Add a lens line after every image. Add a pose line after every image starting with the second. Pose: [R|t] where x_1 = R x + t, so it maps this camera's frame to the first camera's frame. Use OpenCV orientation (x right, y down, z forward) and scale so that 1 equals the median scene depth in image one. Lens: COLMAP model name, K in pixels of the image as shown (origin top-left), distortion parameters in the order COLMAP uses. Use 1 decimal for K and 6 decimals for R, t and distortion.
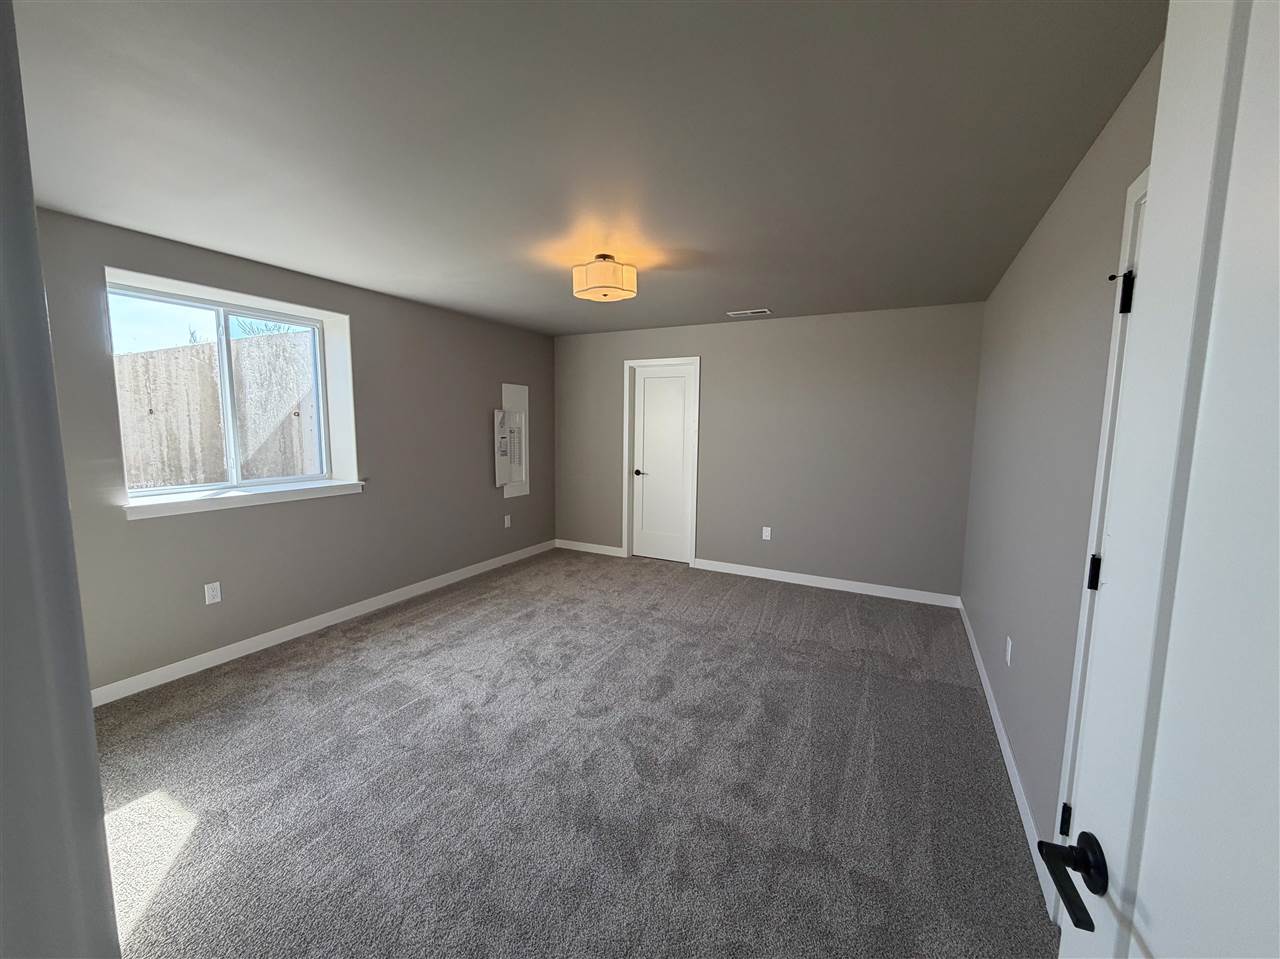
lens RADIAL K [[510.1, 0, 637.1], [0, 510.1, 479.3], [0, 0, 1]] dist [-0.000568, 0.000063]
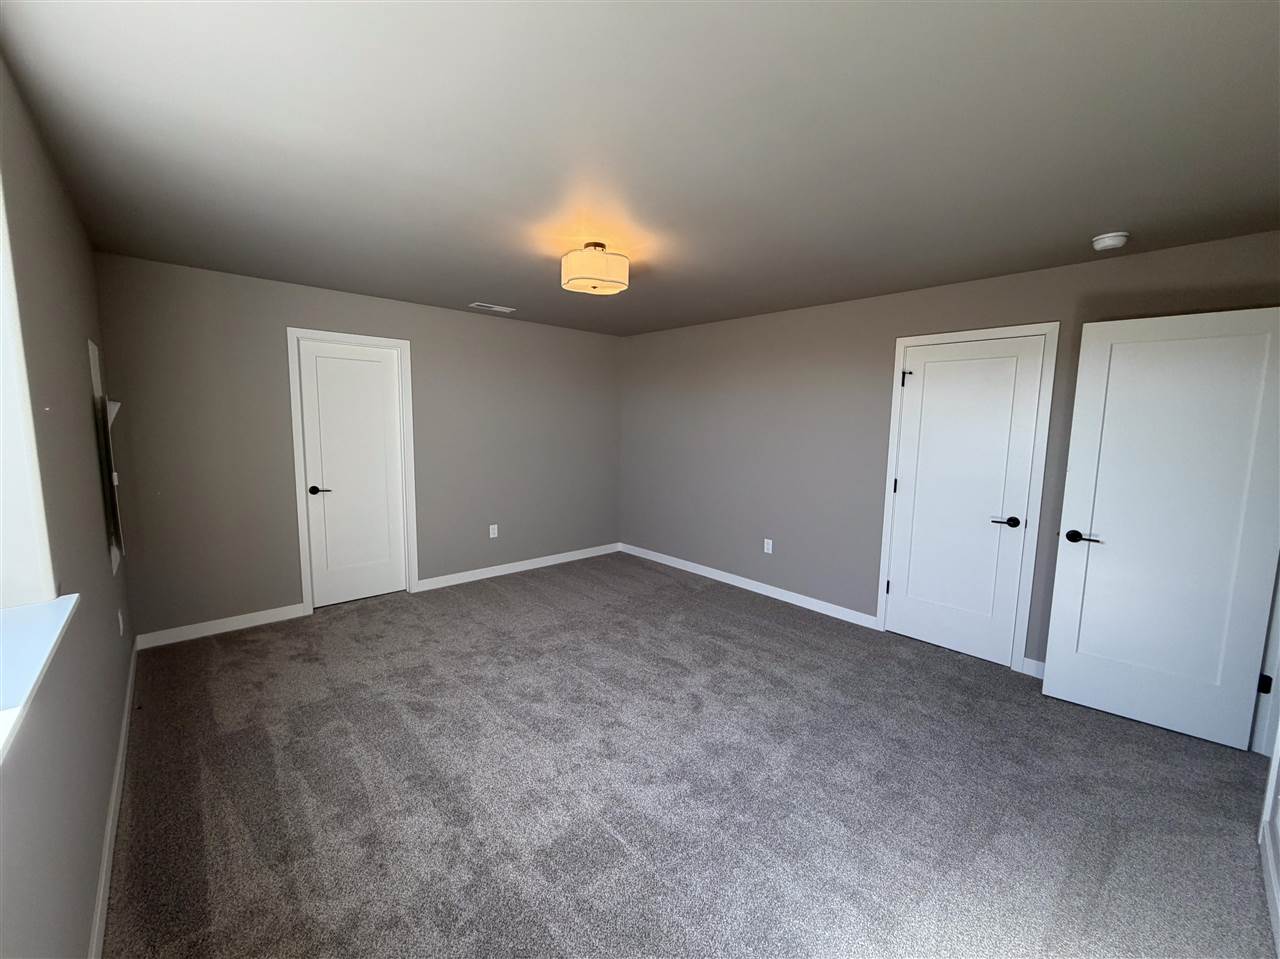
lens RADIAL K [[510.1, 0, 637.1], [0, 510.1, 479.3], [0, 0, 1]] dist [-0.000568, 0.000063]
pose [[0.345684, -0.114255, 0.931369, -0.692048], [0.091180, 0.991952, 0.087845, -0.068923], [-0.933910, 0.054555, 0.353320, 0.465120]]
